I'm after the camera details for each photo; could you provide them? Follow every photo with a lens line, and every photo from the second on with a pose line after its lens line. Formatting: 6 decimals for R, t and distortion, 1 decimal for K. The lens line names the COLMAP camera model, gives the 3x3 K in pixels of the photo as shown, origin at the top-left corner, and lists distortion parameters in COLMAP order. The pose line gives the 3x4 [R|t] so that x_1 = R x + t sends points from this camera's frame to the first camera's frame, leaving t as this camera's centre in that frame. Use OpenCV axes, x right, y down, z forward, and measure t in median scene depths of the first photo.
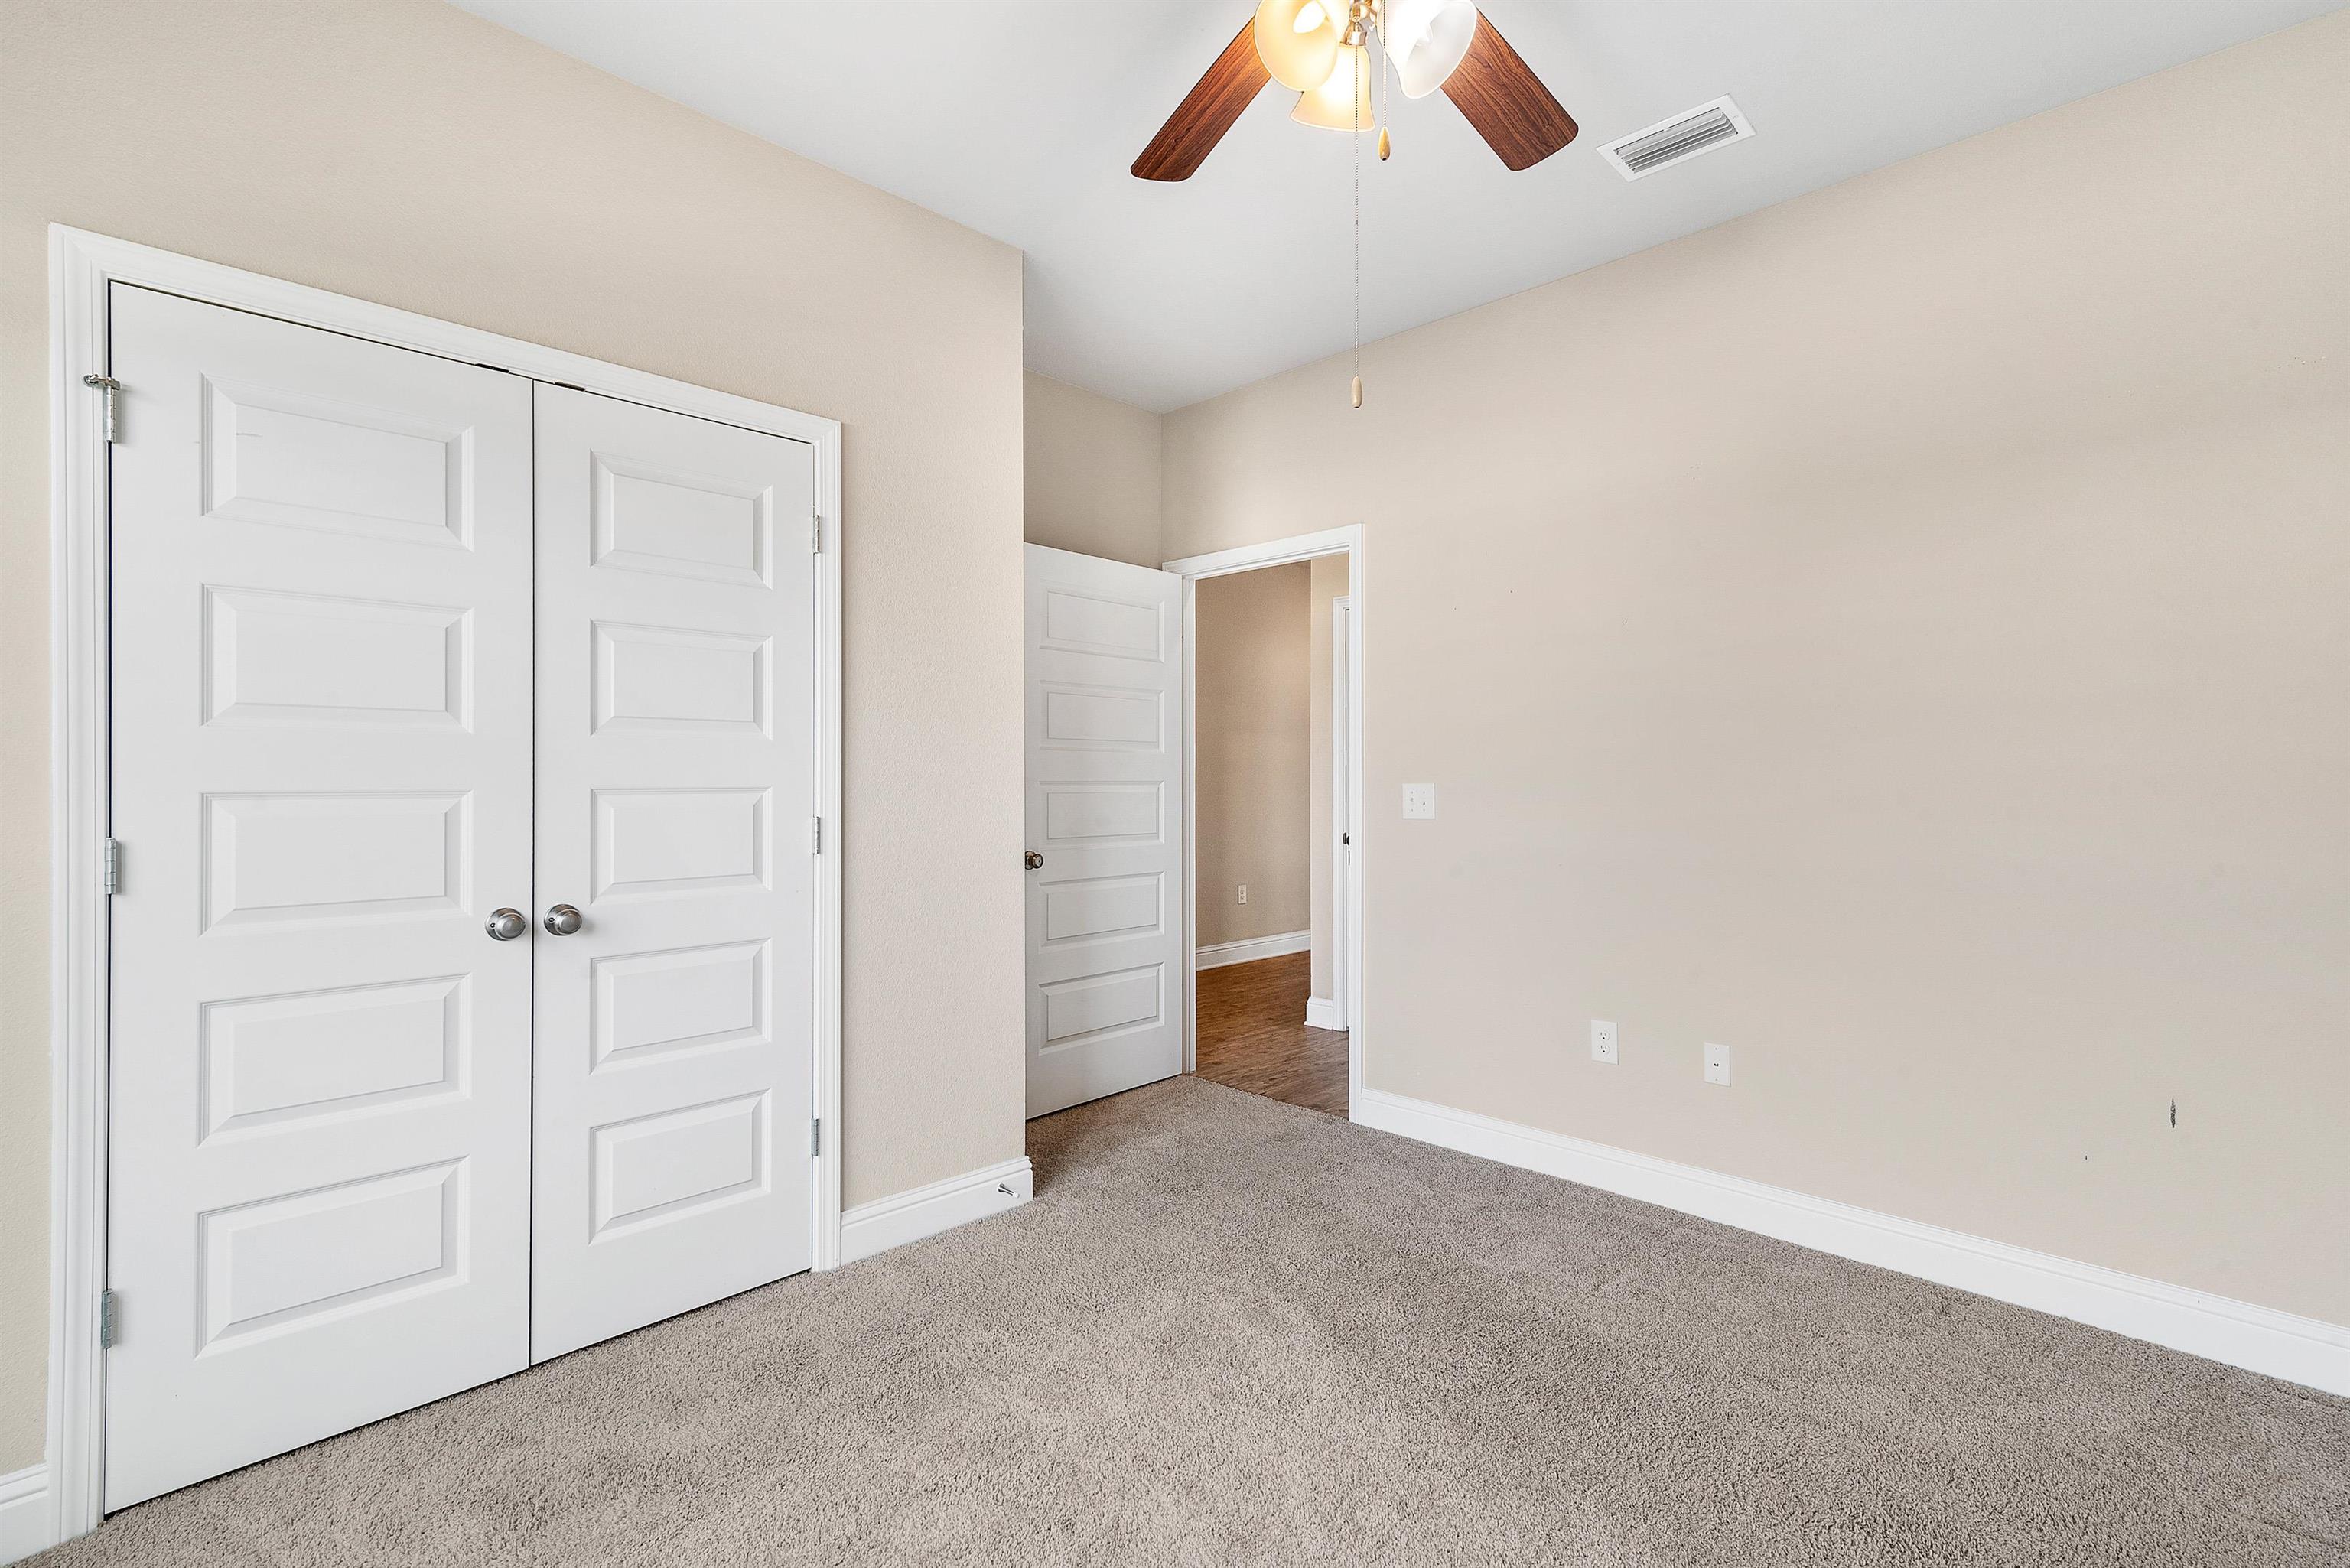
lens RADIAL K [[1083.8, 0, 1171.5], [0, 1083.8, 778.7], [0, 0, 1]] dist [0.003991, 0.000151]
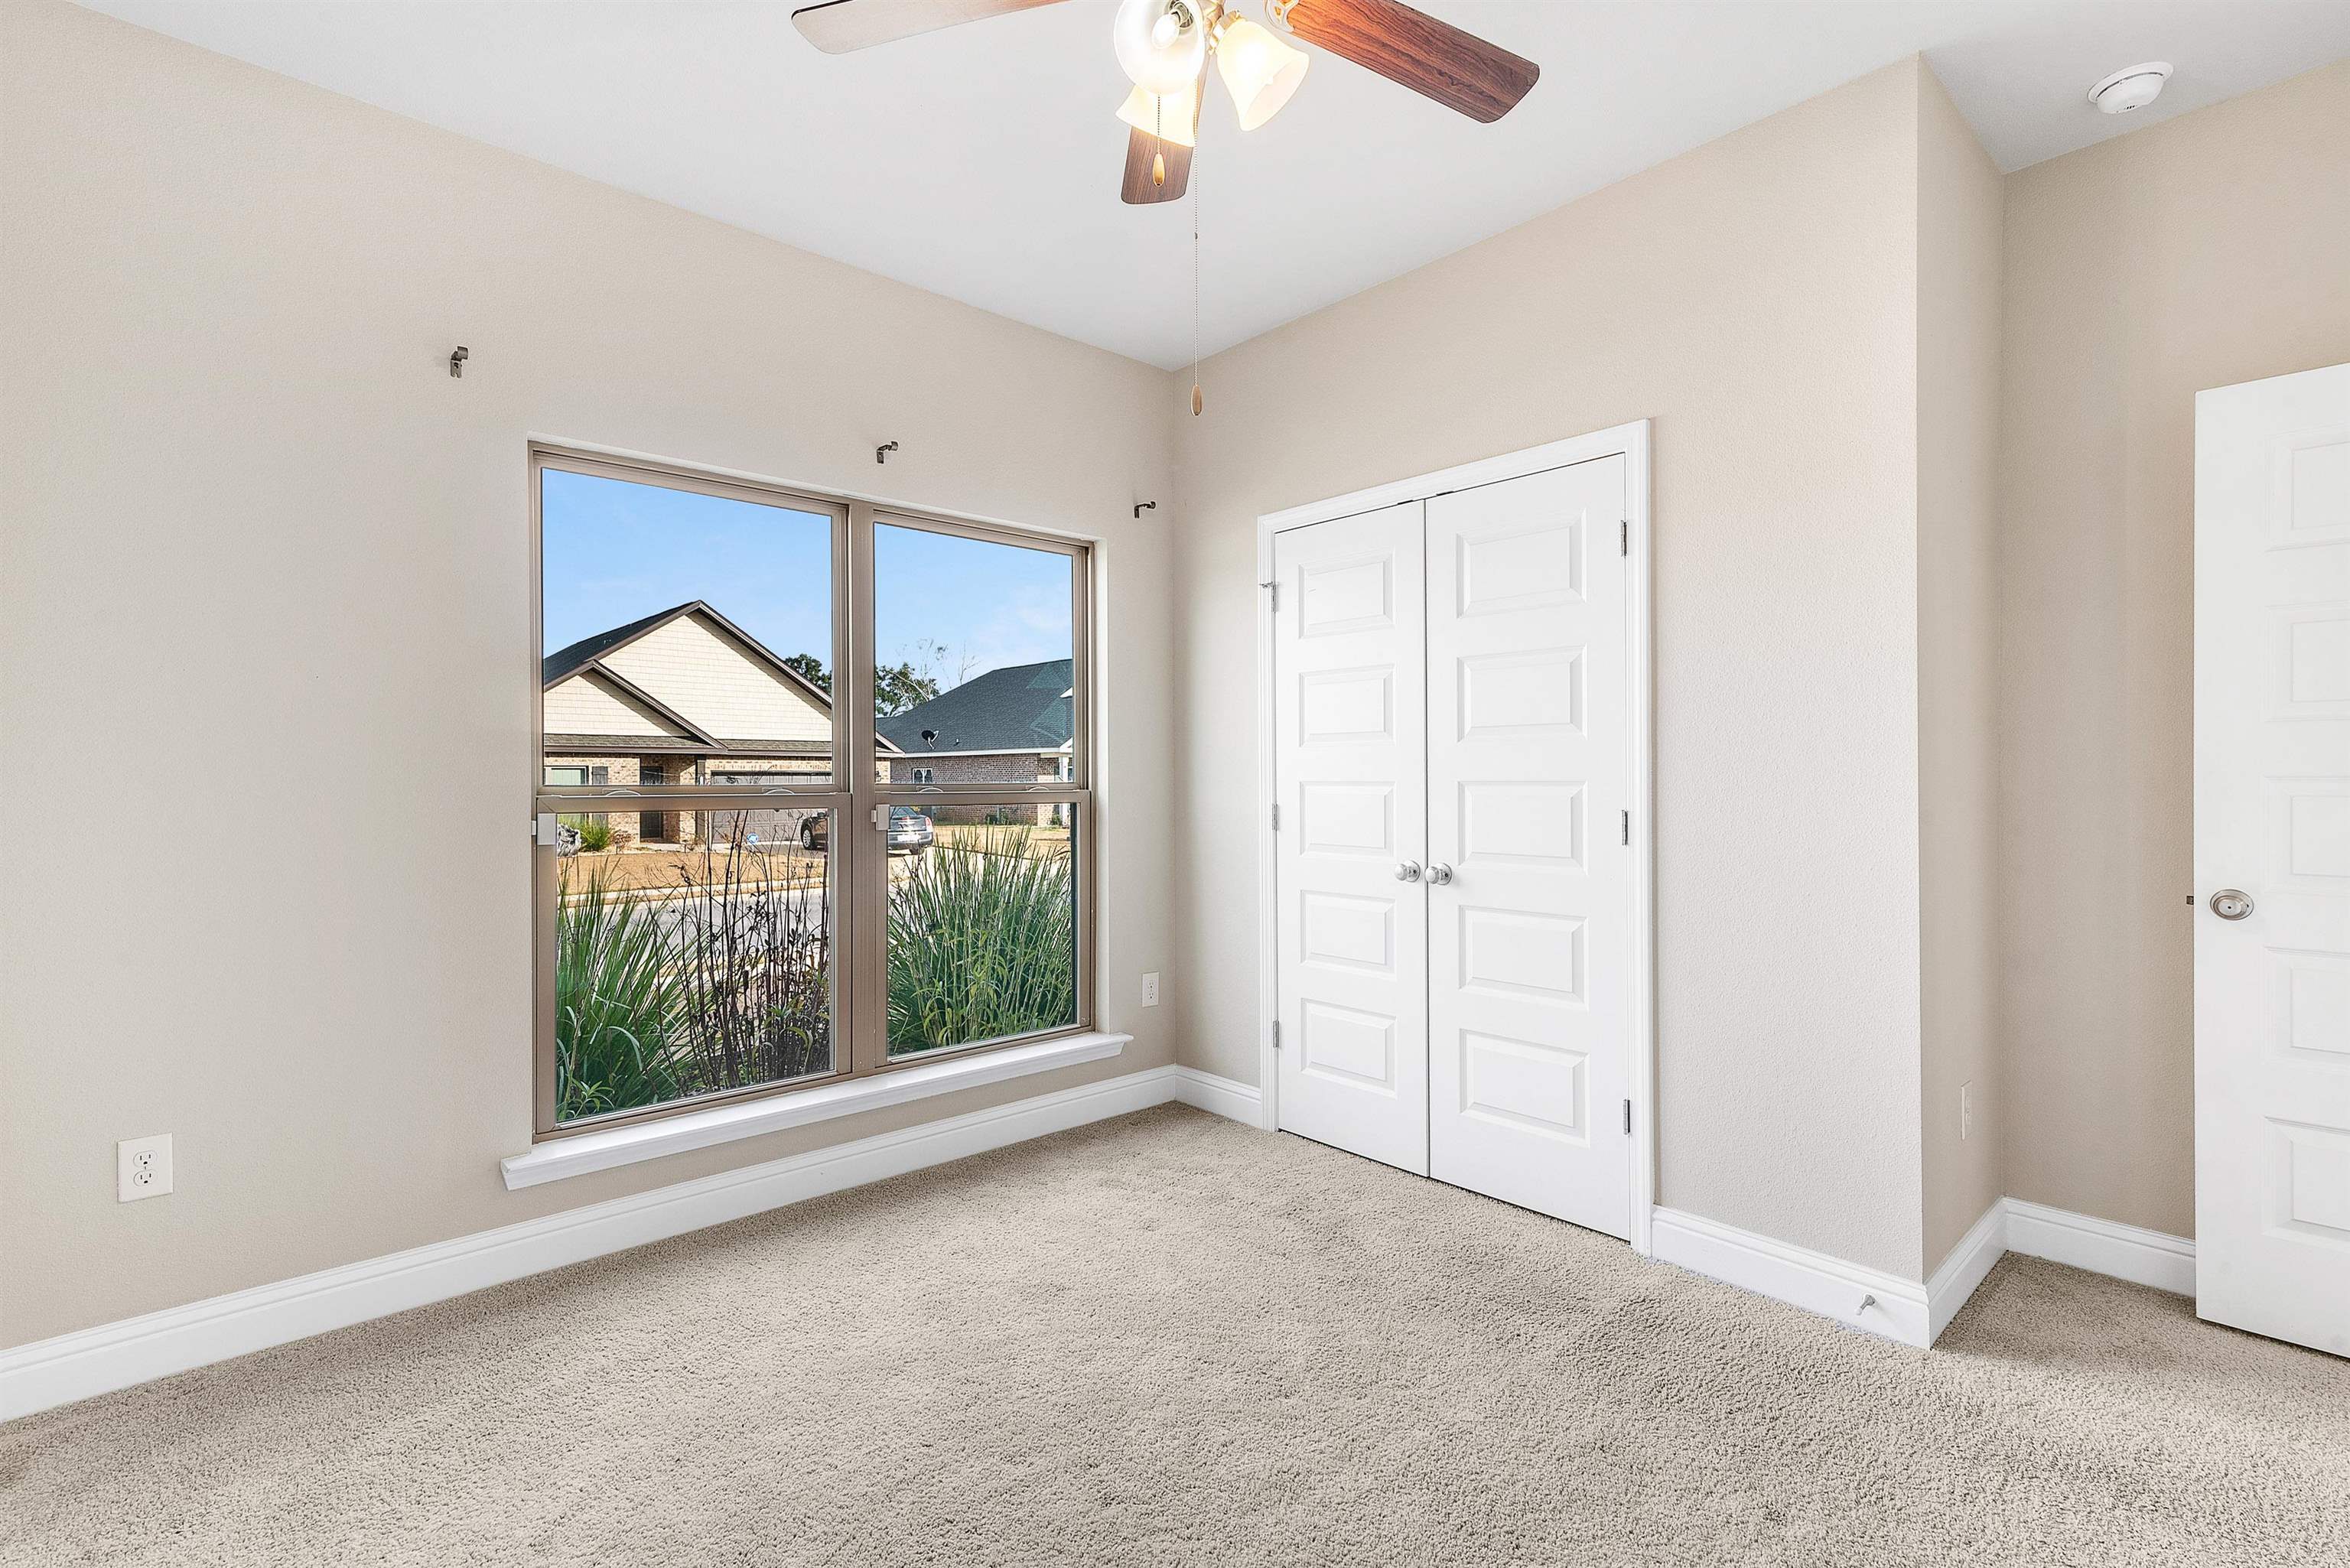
lens RADIAL K [[1083.8, 0, 1171.5], [0, 1083.8, 778.7], [0, 0, 1]] dist [0.003991, 0.000151]
pose [[-0.067133, 0.004493, -0.997734, 0.842635], [0.004914, 0.999979, 0.004173, -0.001317], [0.997732, -0.004623, -0.067154, 0.721527]]
